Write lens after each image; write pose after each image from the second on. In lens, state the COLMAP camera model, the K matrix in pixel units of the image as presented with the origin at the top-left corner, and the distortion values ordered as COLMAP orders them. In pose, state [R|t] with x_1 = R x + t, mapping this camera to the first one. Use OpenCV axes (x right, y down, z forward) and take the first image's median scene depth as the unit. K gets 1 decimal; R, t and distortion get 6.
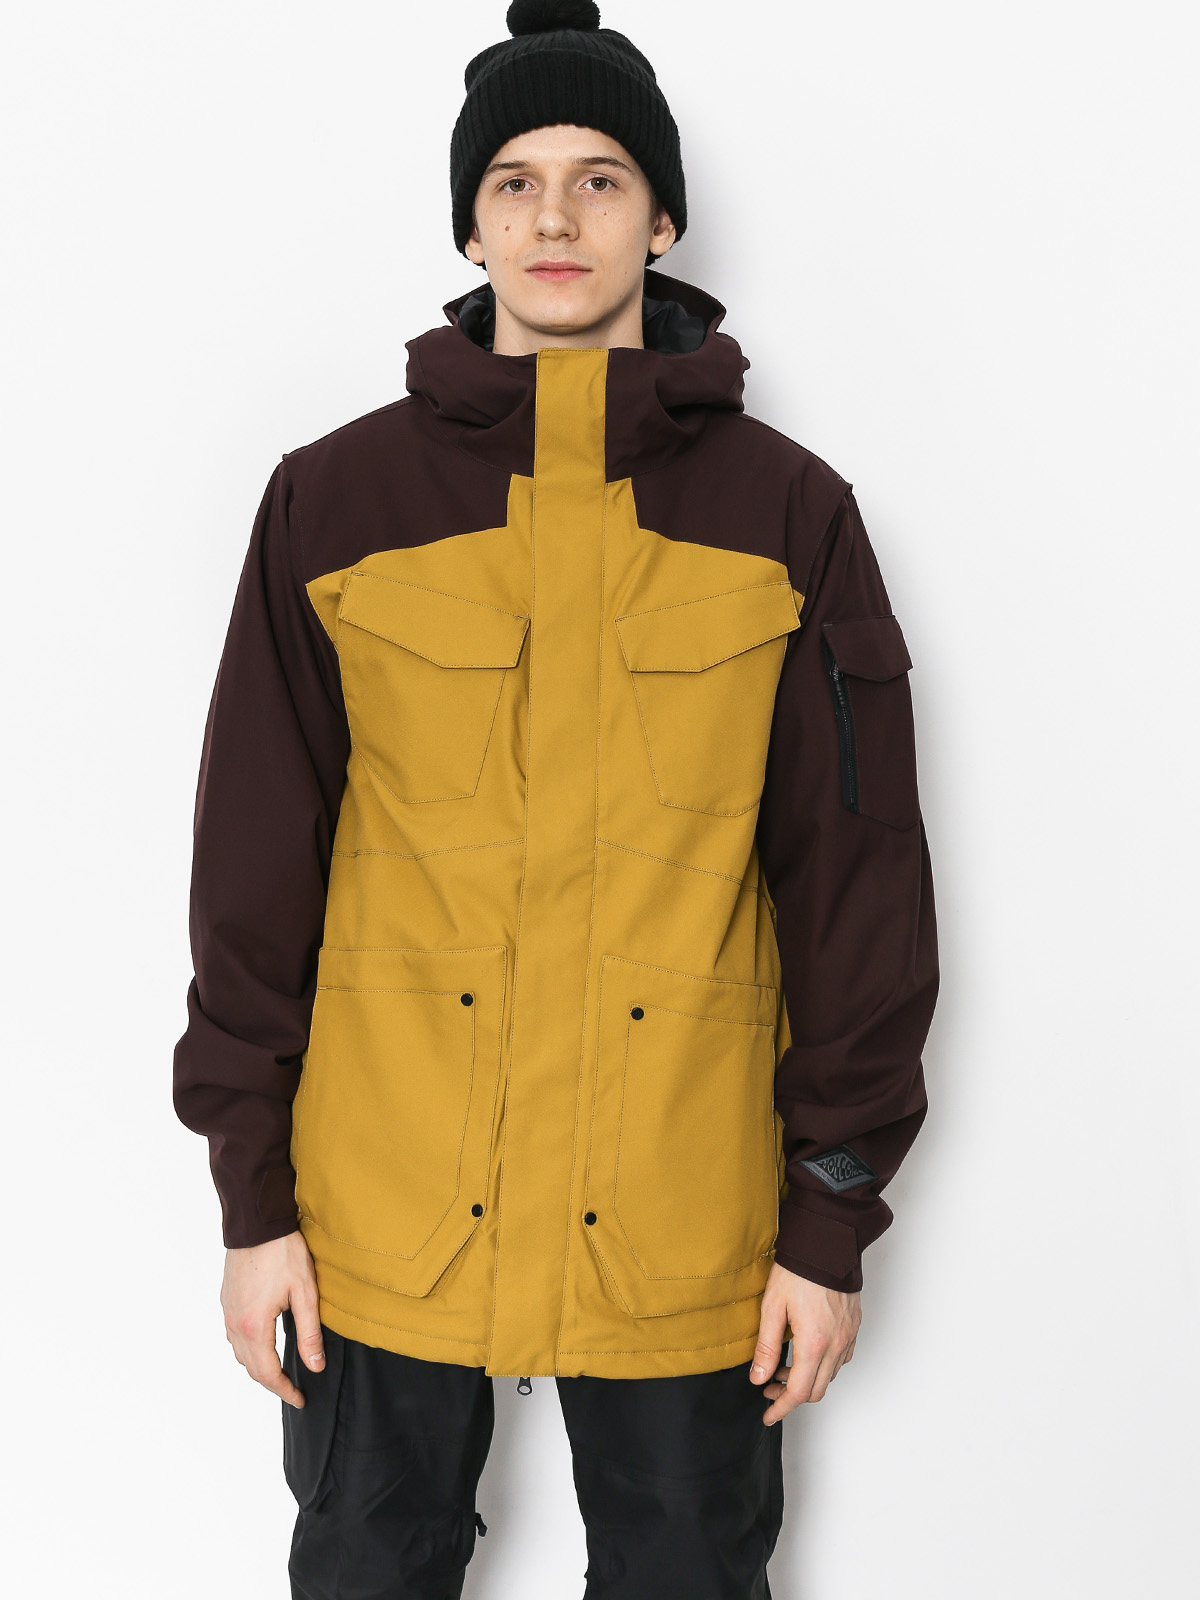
lens RADIAL K [[2249.5, 0, 600.0], [0, 2249.5, 800.0], [0, 0, 1]] dist [-0.580771, -0.009378]
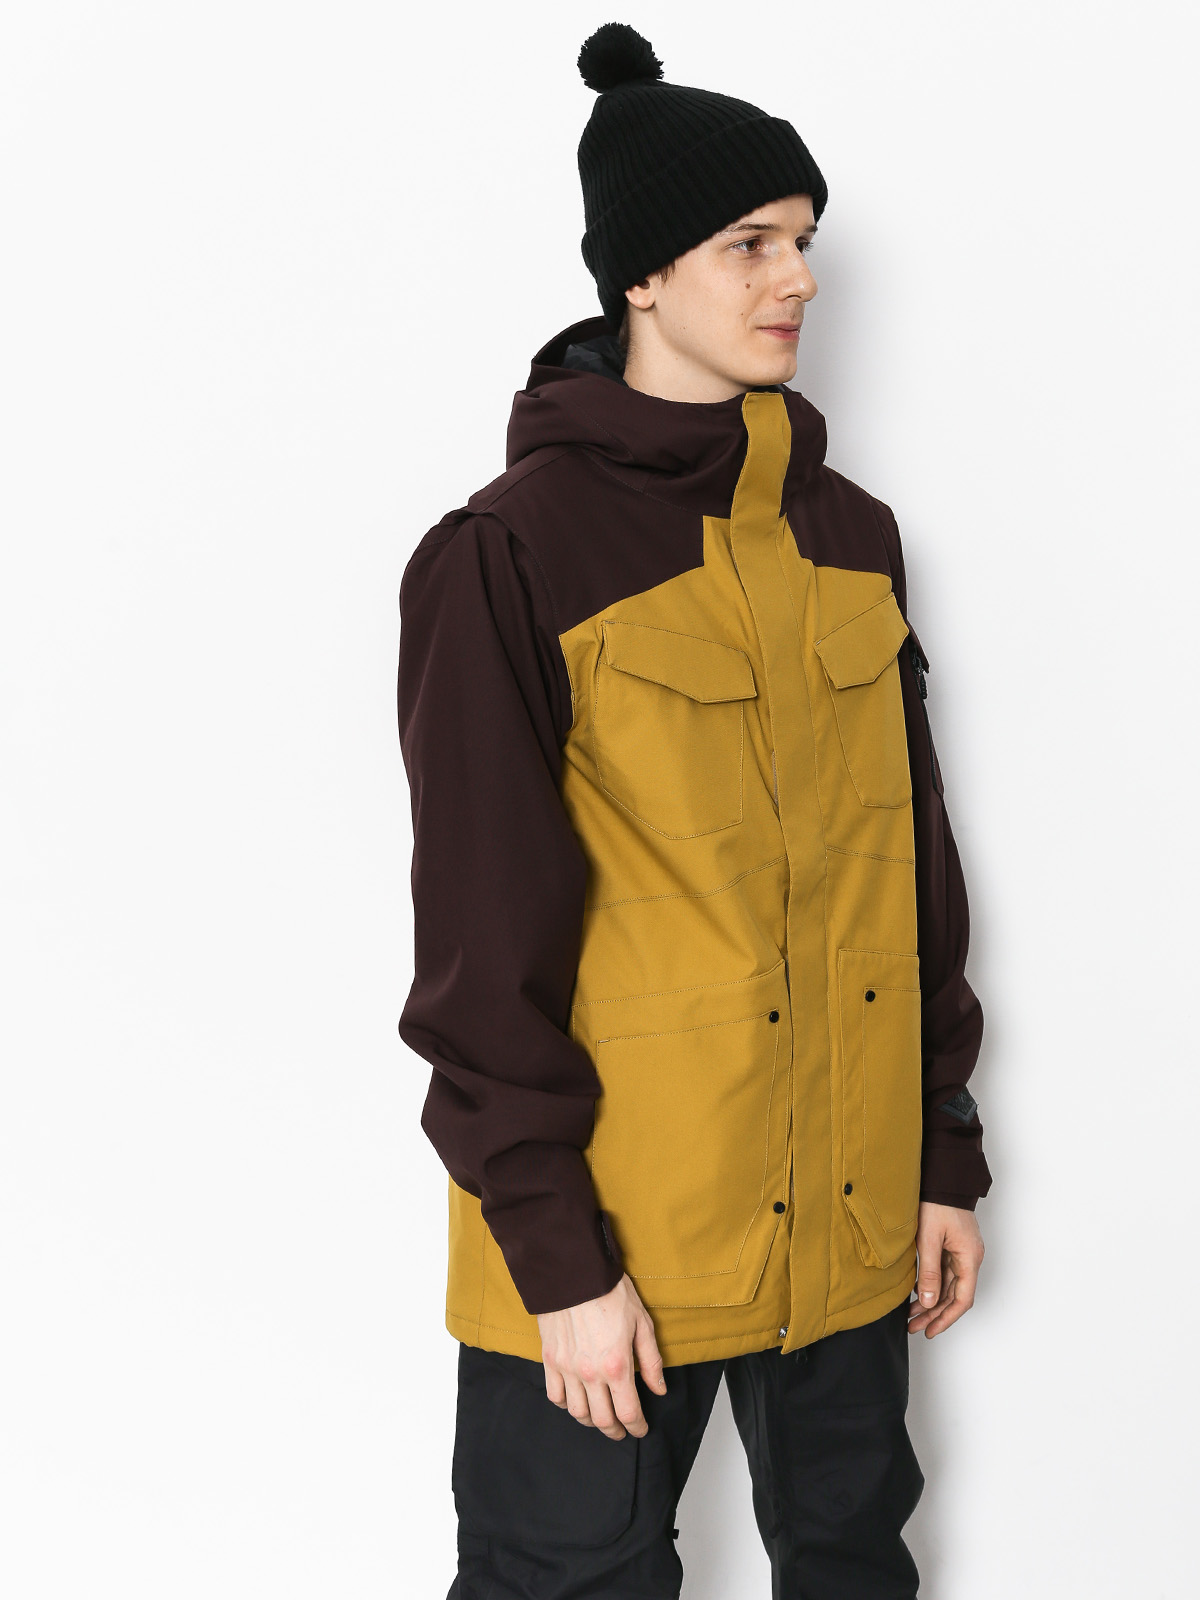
lens RADIAL K [[2249.5, 0, 600.0], [0, 2249.5, 800.0], [0, 0, 1]] dist [-0.580771, -0.009378]
pose [[0.852800, -0.131763, 0.505342, -0.636214], [0.127614, 0.990891, 0.043007, -0.064839], [-0.506405, 0.027812, 0.861847, 0.114762]]
